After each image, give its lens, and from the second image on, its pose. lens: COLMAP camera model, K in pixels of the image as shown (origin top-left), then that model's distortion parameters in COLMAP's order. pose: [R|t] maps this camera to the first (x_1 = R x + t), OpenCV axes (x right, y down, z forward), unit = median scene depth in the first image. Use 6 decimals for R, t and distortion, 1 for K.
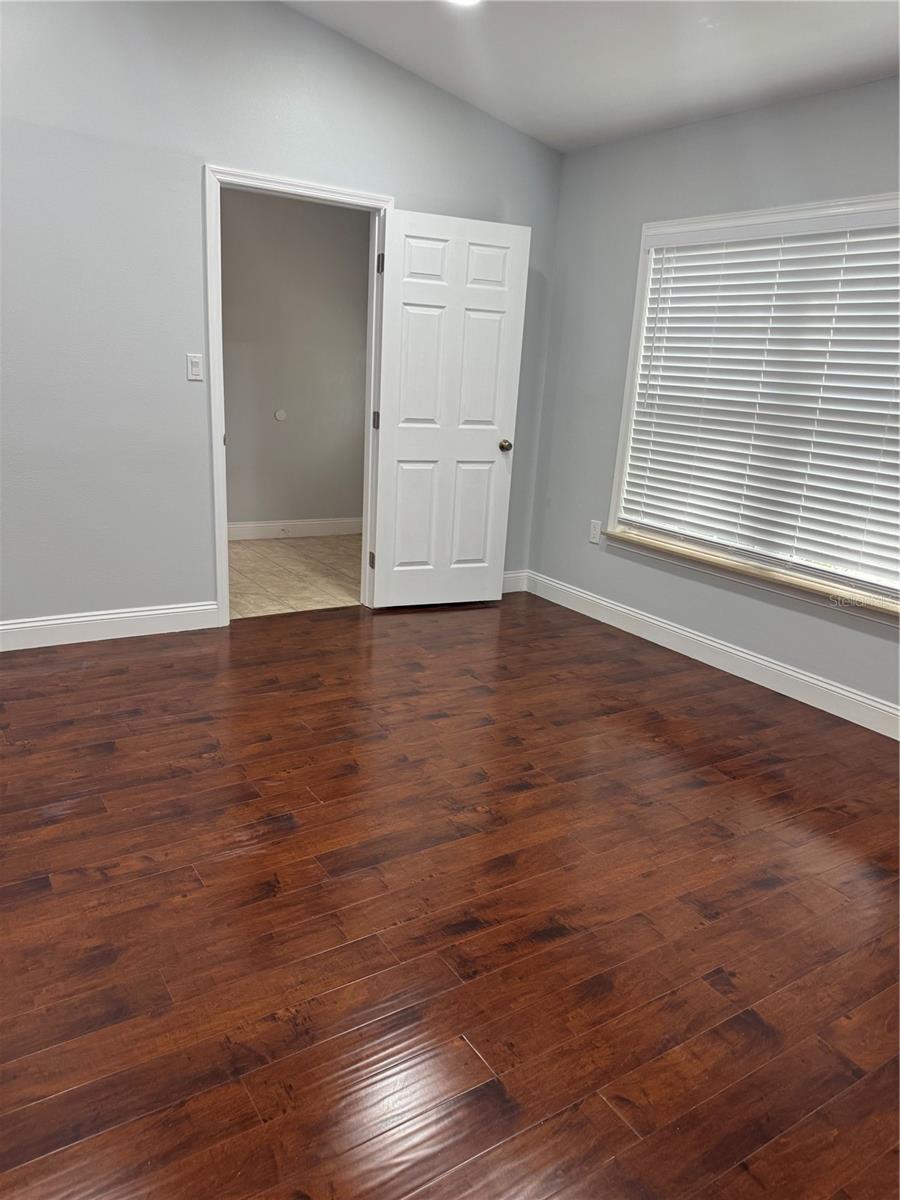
lens RADIAL K [[850.5, 0, 450.0], [0, 850.5, 600.0], [0, 0, 1]] dist [0.129974, -0.191293]
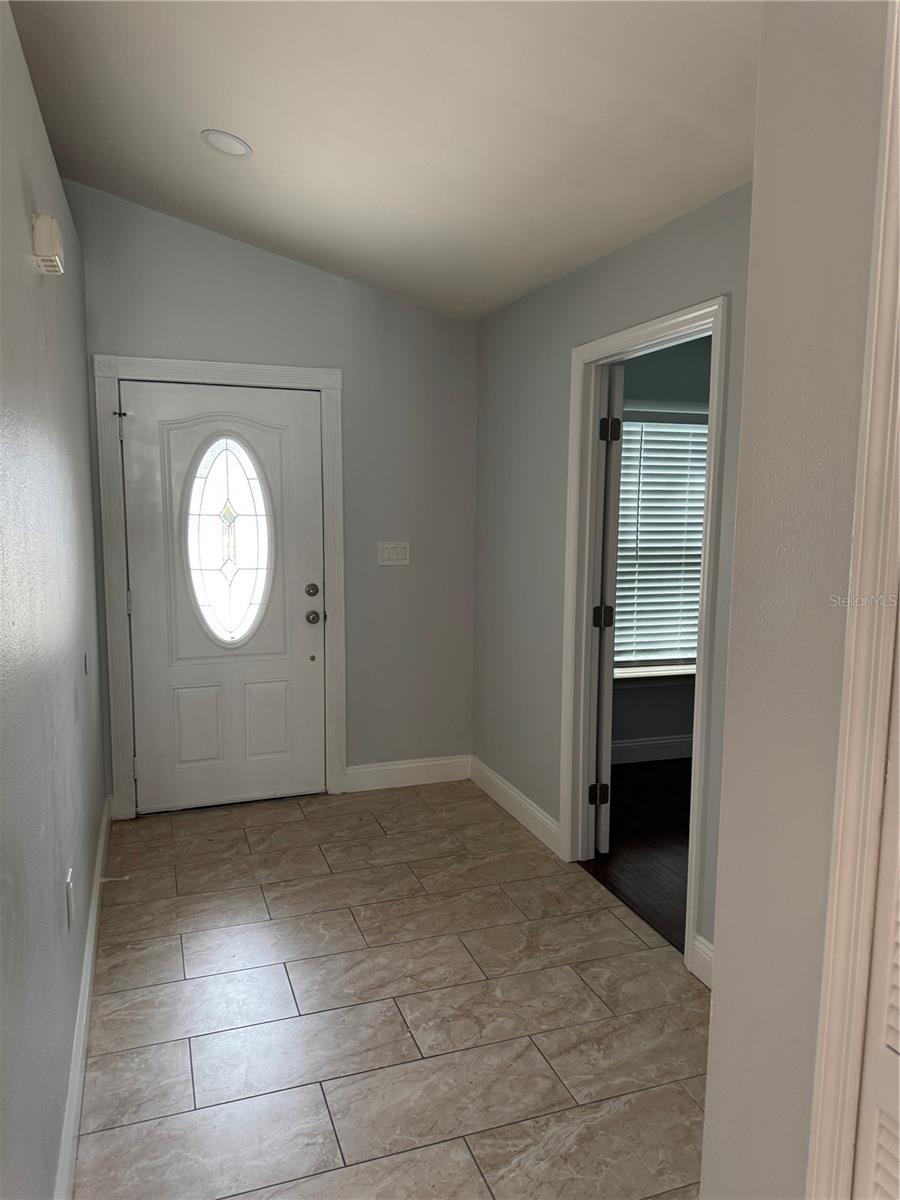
lens RADIAL K [[850.5, 0, 450.0], [0, 850.5, 600.0], [0, 0, 1]] dist [0.129974, -0.191293]
pose [[0.241522, -0.178890, 0.953764, -0.703556], [0.263363, 0.958055, 0.113003, -0.286511], [-0.933974, 0.223893, 0.278505, 0.743503]]
